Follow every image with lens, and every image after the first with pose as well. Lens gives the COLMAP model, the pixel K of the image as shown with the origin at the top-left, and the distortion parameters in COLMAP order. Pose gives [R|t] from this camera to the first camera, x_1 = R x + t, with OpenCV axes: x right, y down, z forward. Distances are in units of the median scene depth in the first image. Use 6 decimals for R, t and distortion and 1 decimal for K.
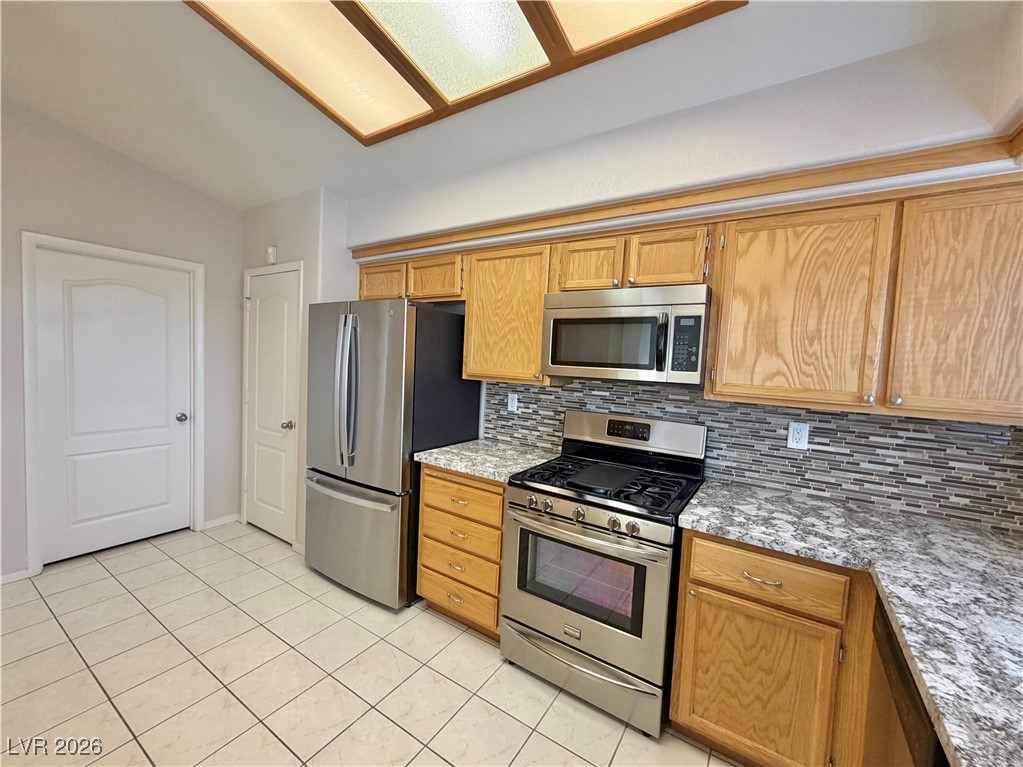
lens RADIAL K [[413.0, 0, 515.2], [0, 413.0, 385.1], [0, 0, 1]] dist [-0.002436, 0.000559]
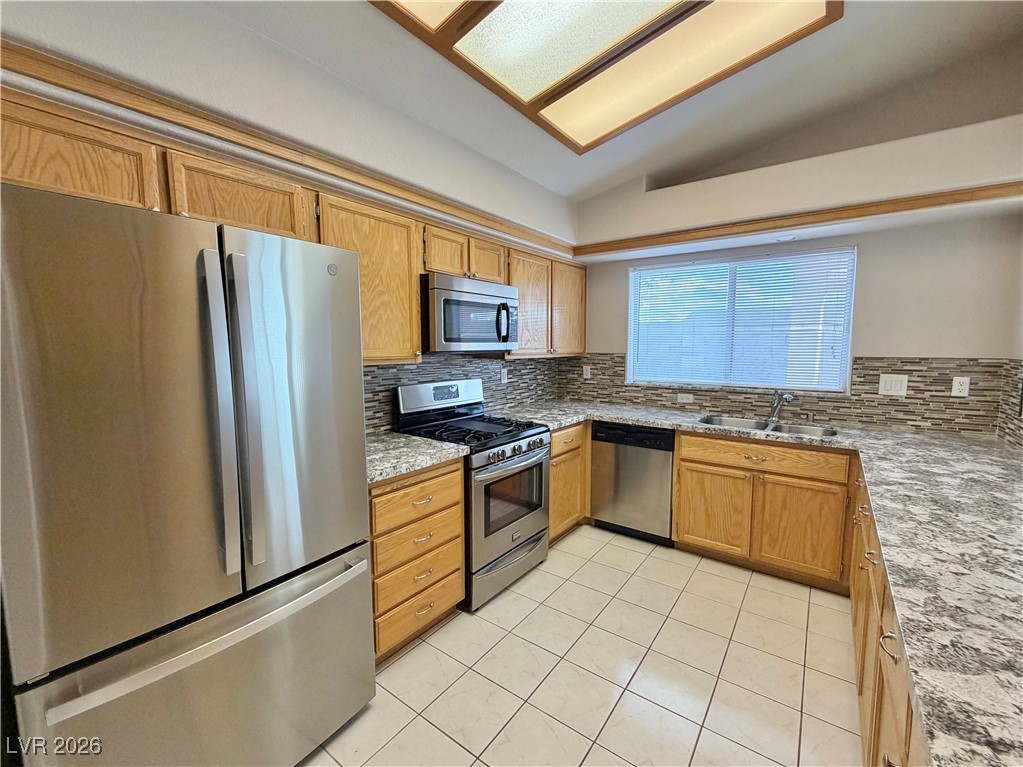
lens RADIAL K [[429.4, 0, 503.8], [0, 429.4, 384.2], [0, 0, 1]] dist [-0.001672, -0.000462]
pose [[0.076790, -0.137864, 0.987470, -1.000597], [0.067504, 0.988841, 0.132806, -0.076177], [-0.994760, 0.056460, 0.085239, 0.742521]]
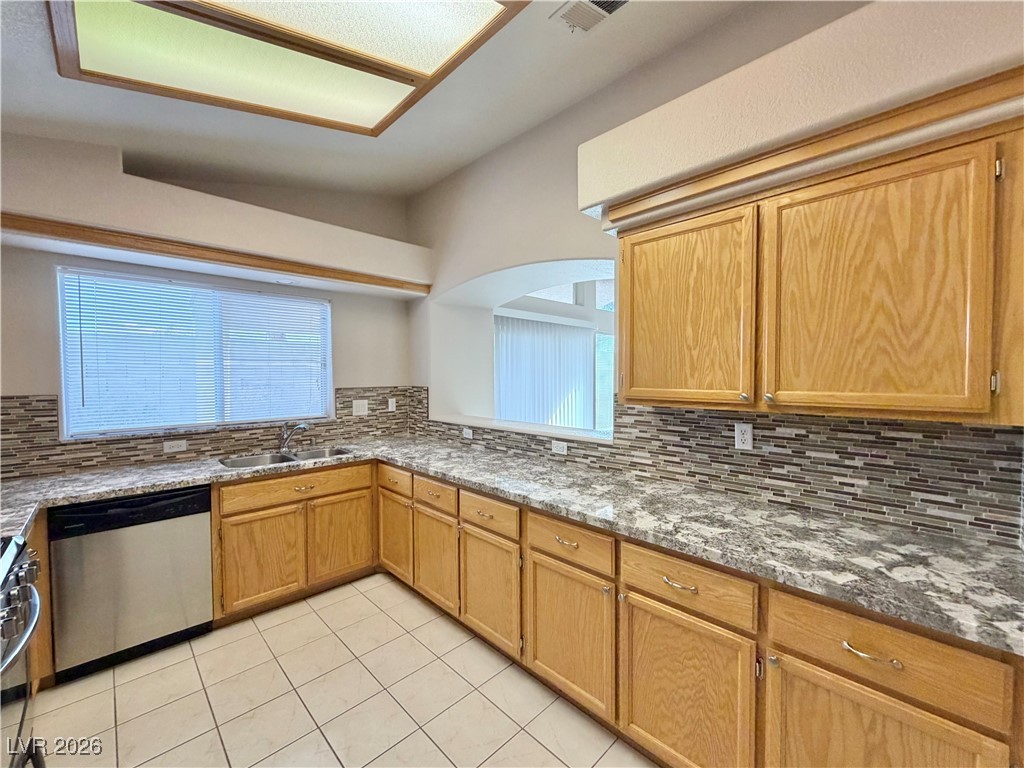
lens RADIAL K [[413.4, 0, 514.4], [0, 413.4, 384.3], [0, 0, 1]] dist [-0.002436, 0.000559]
pose [[-0.973591, -0.047878, 0.223224, -0.670954], [-0.026713, 0.994937, 0.096889, -0.096401], [-0.226732, 0.088367, -0.969940, 1.123930]]
